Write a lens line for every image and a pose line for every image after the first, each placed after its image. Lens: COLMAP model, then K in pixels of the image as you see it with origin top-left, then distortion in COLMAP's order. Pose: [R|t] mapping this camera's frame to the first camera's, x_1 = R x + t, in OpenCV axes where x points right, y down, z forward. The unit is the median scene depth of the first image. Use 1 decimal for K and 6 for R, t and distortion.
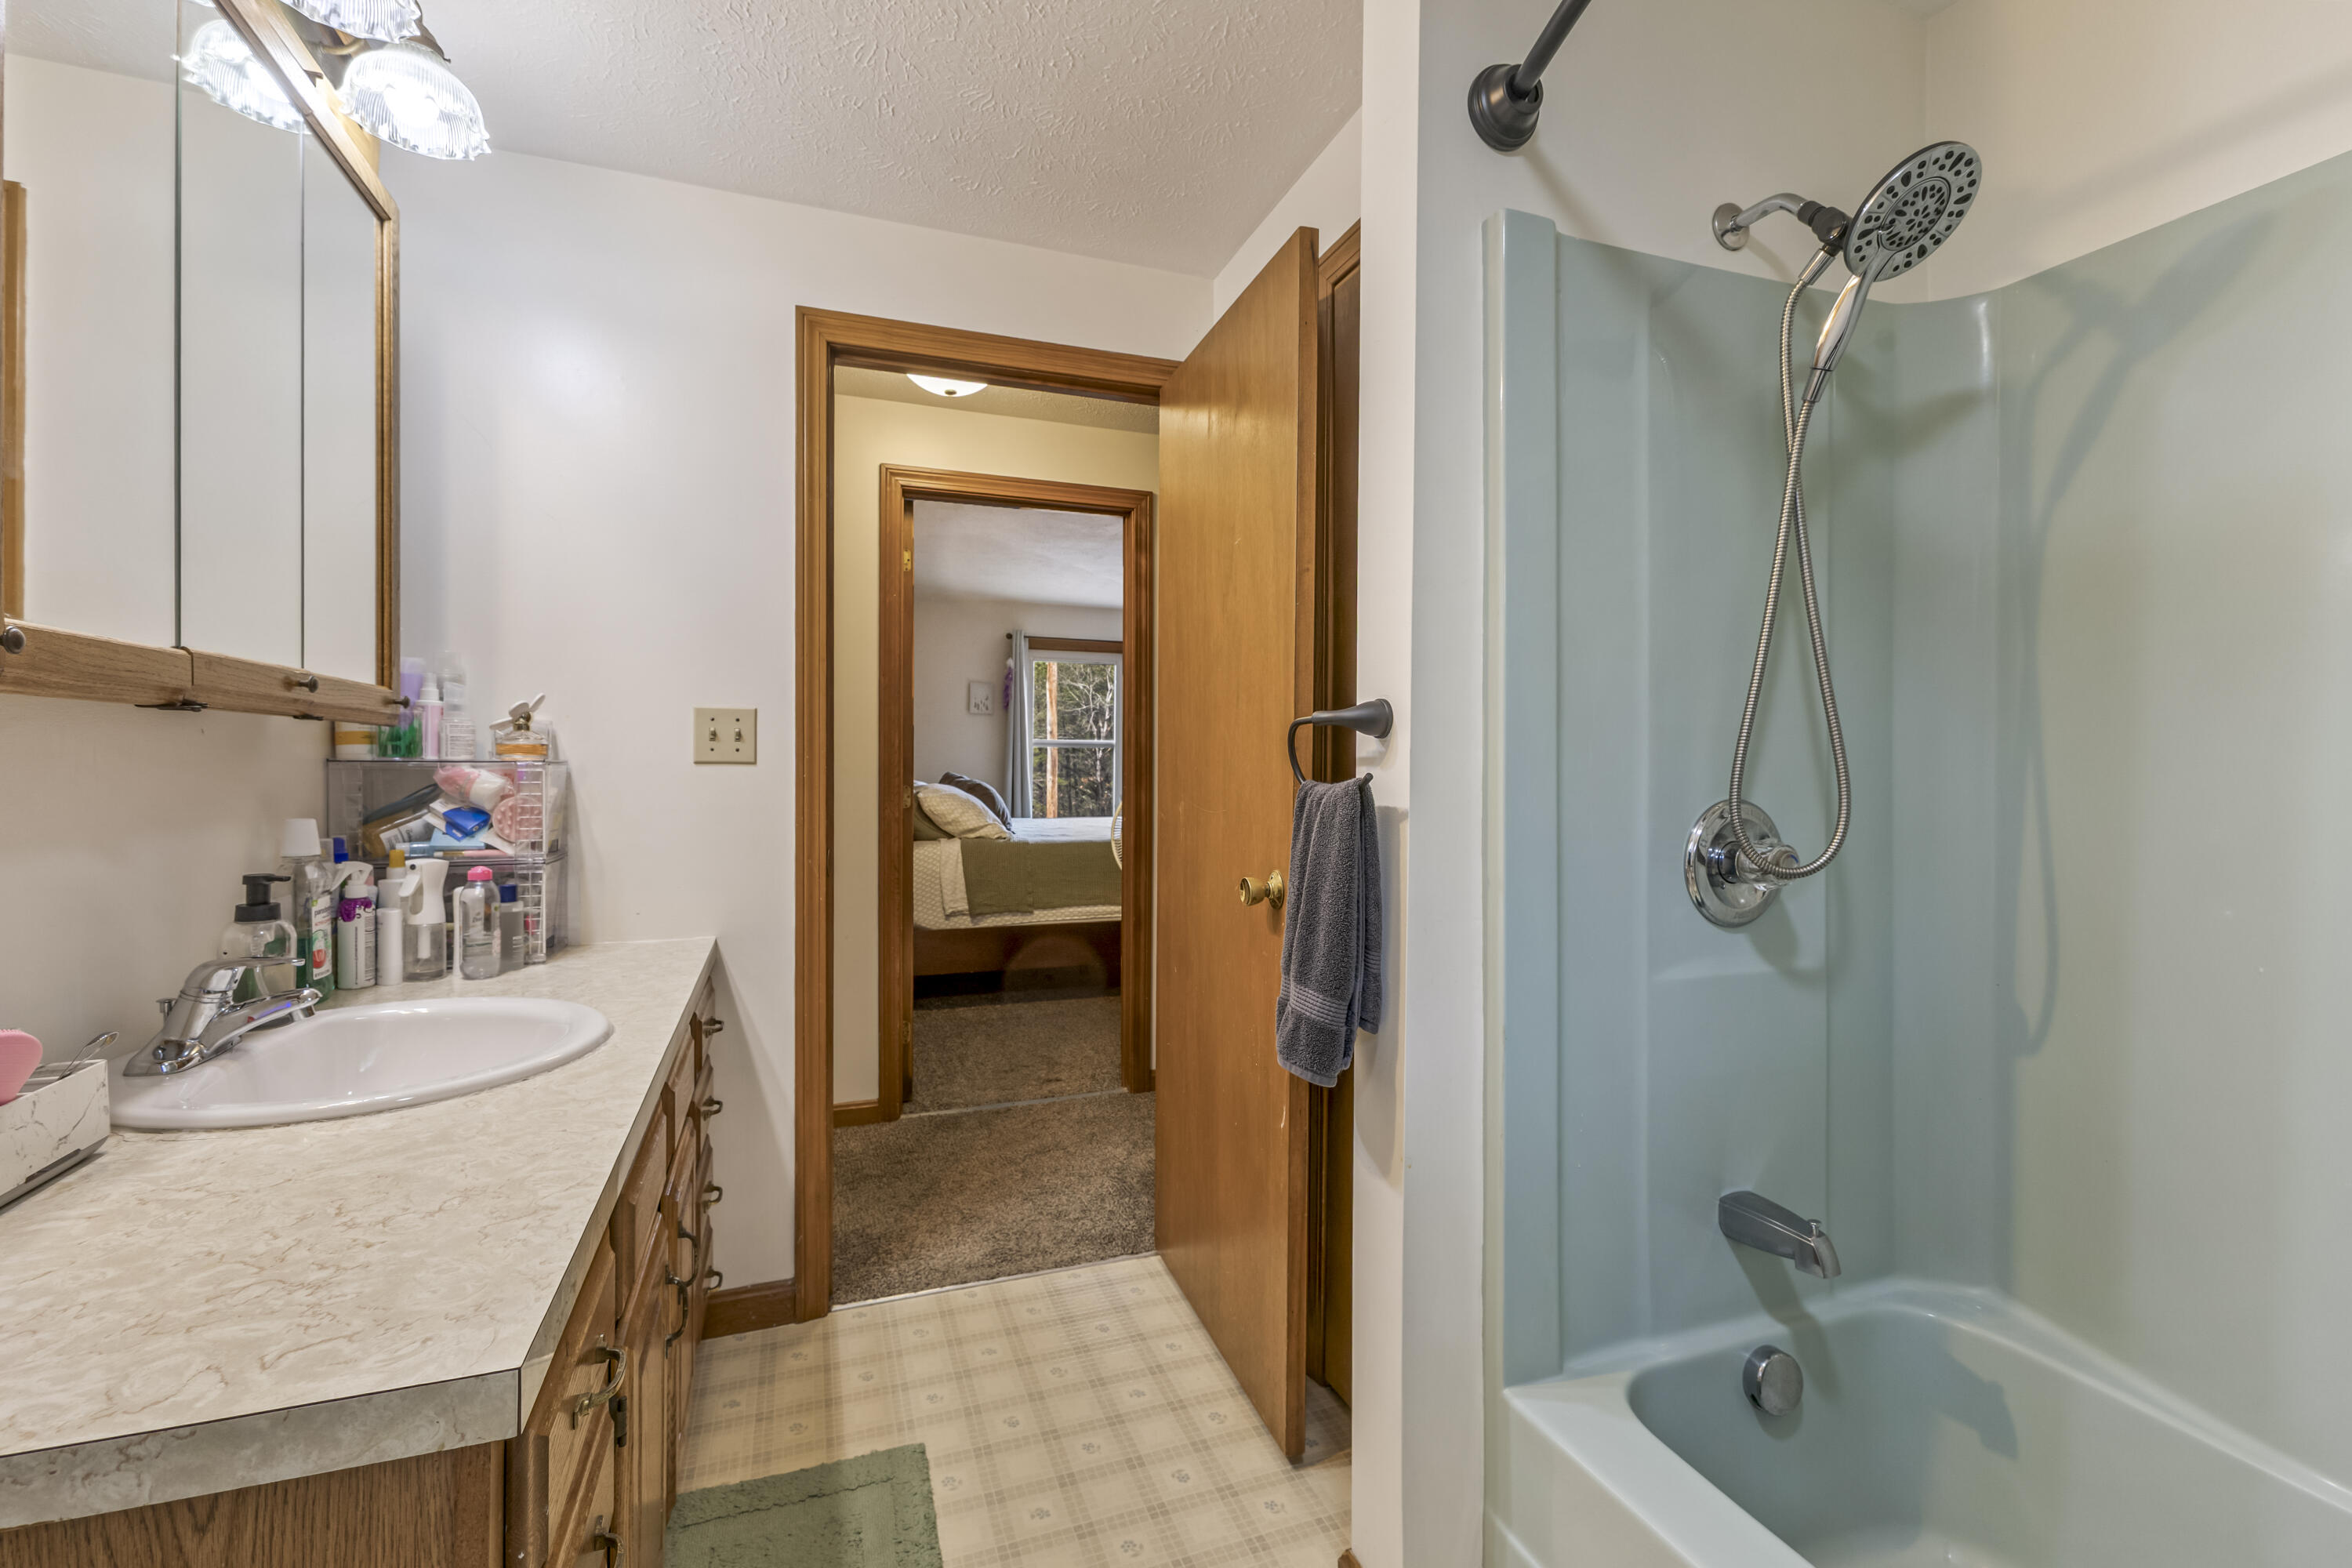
lens RADIAL K [[1018.4, 0, 1169.2], [0, 1018.4, 761.9], [0, 0, 1]] dist [-0.001902, -0.000113]
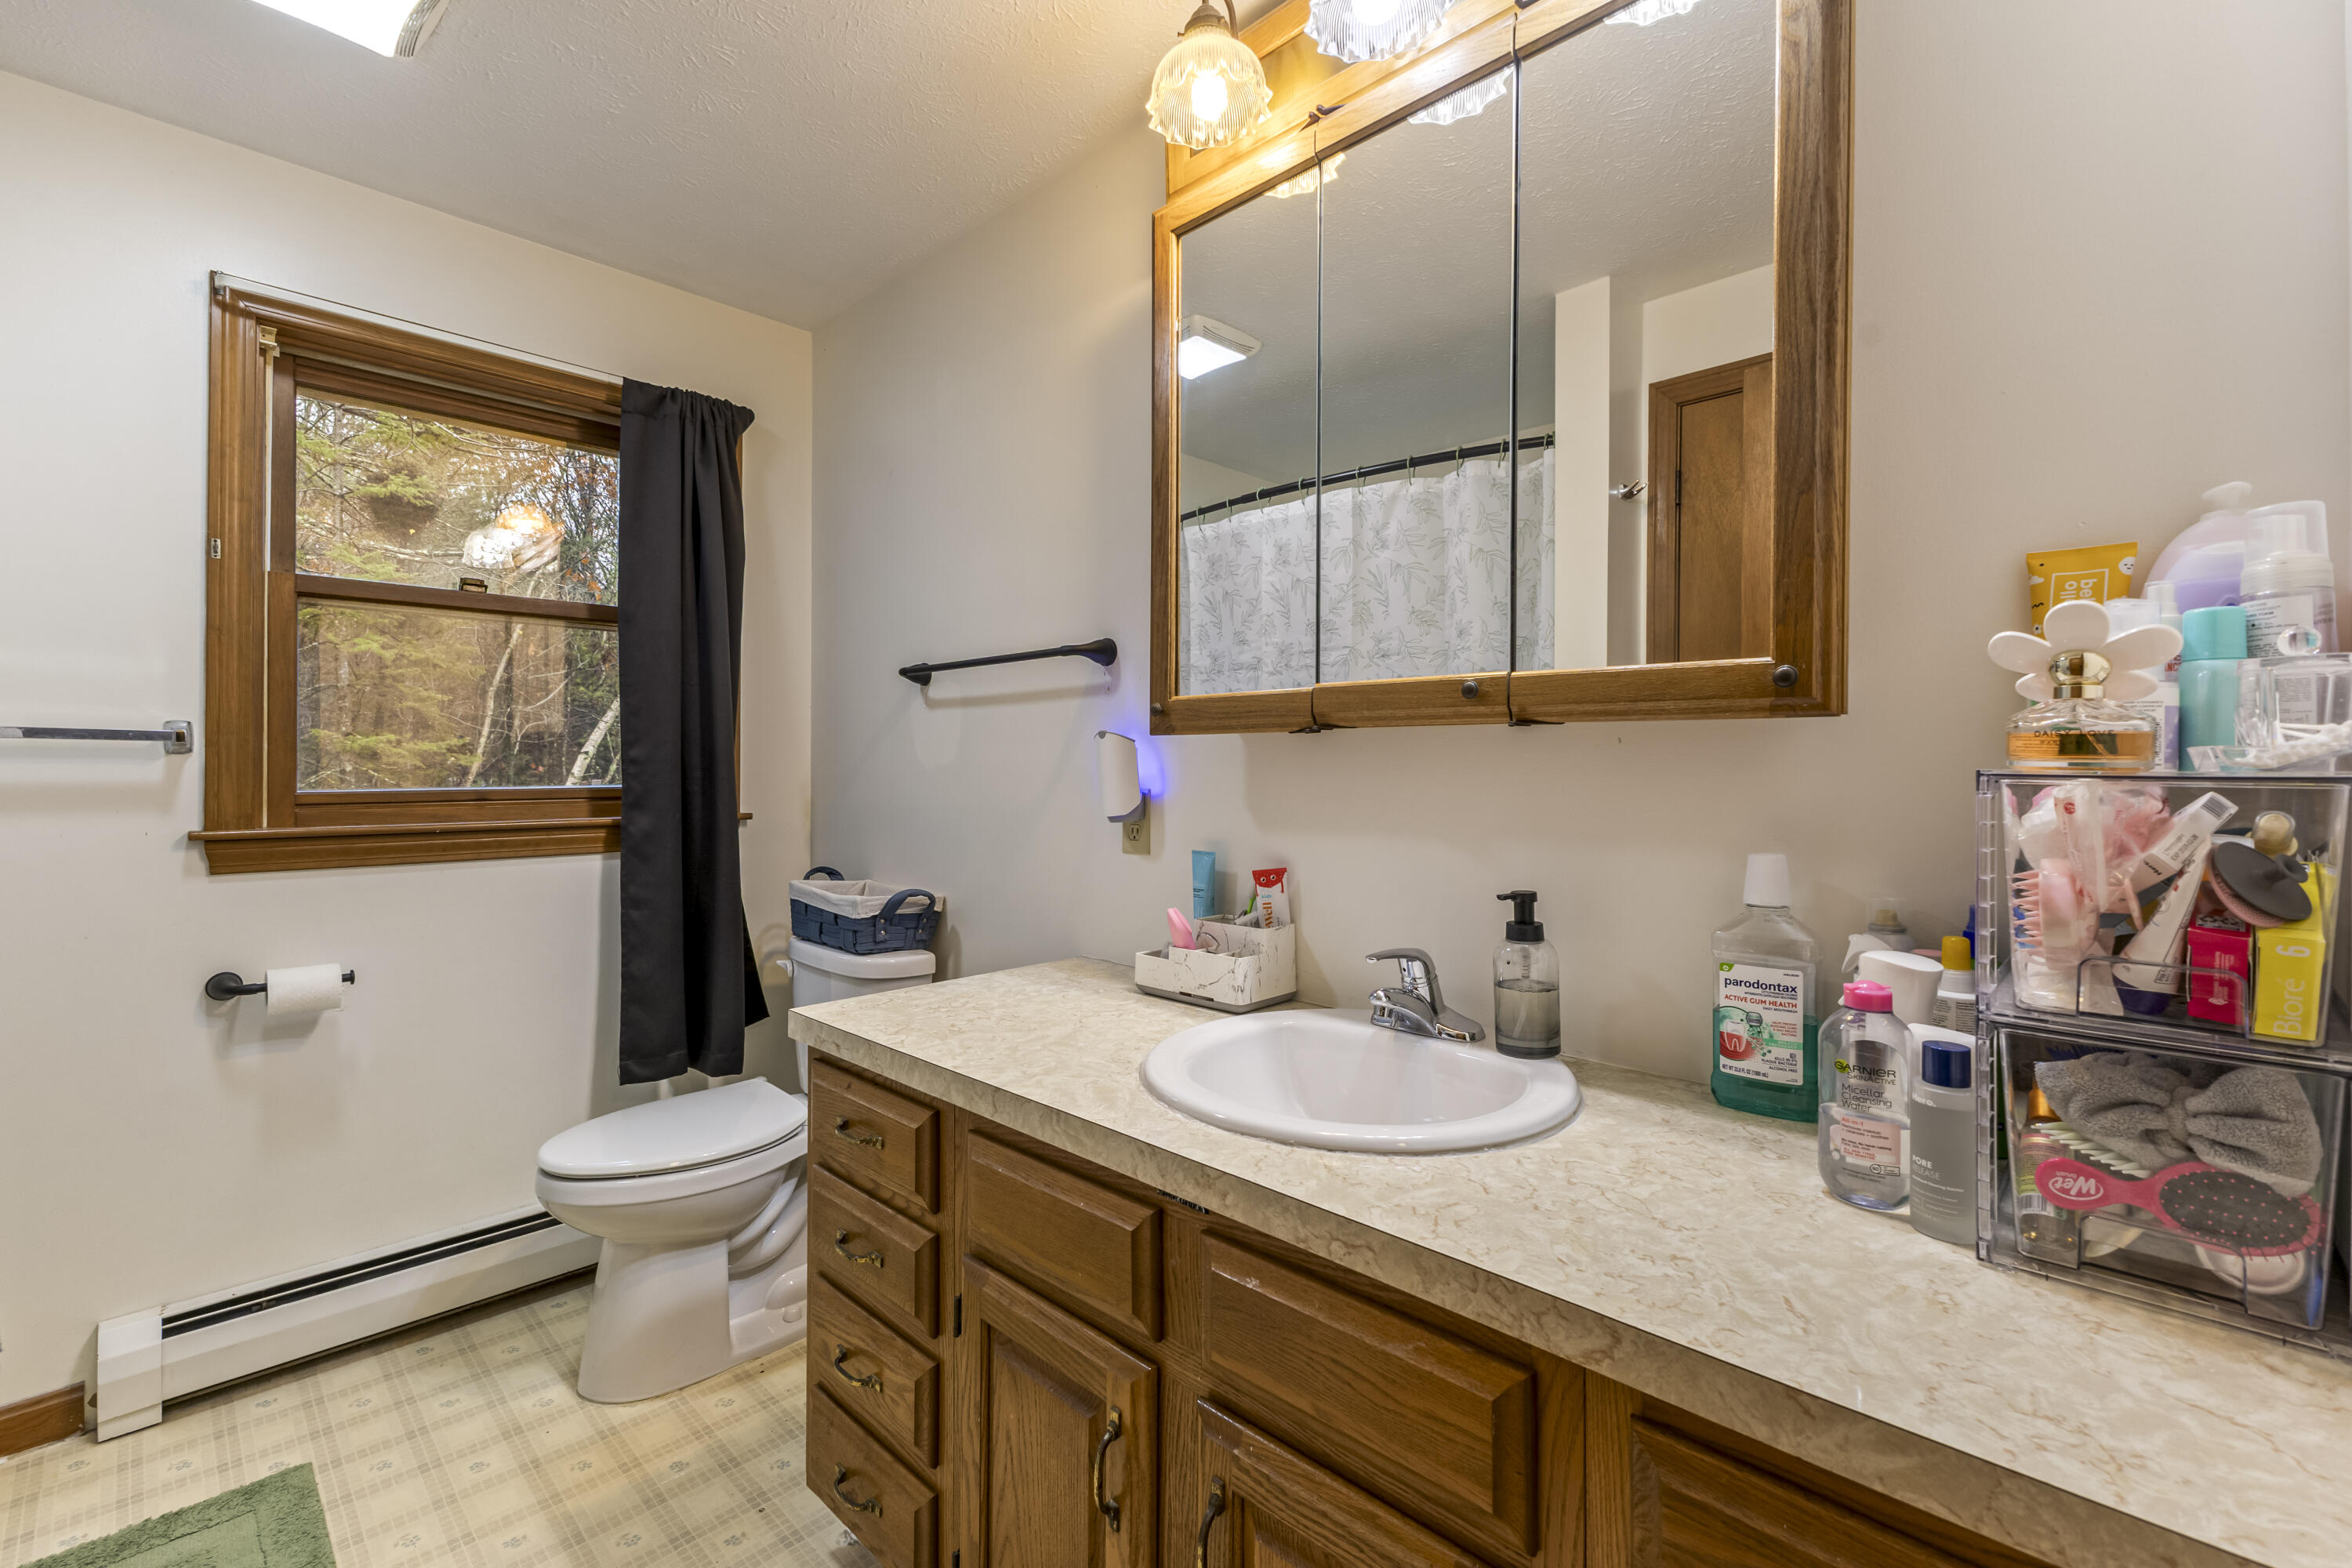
lens RADIAL K [[1018.4, 0, 1173.9], [0, 1018.4, 784.1], [0, 0, 1]] dist [-0.001902, -0.000113]
pose [[-0.903048, -0.001534, -0.429538, -0.134035], [-0.005707, 0.999948, 0.008426, 0.001887], [0.429503, 0.010060, -0.903010, 1.210592]]
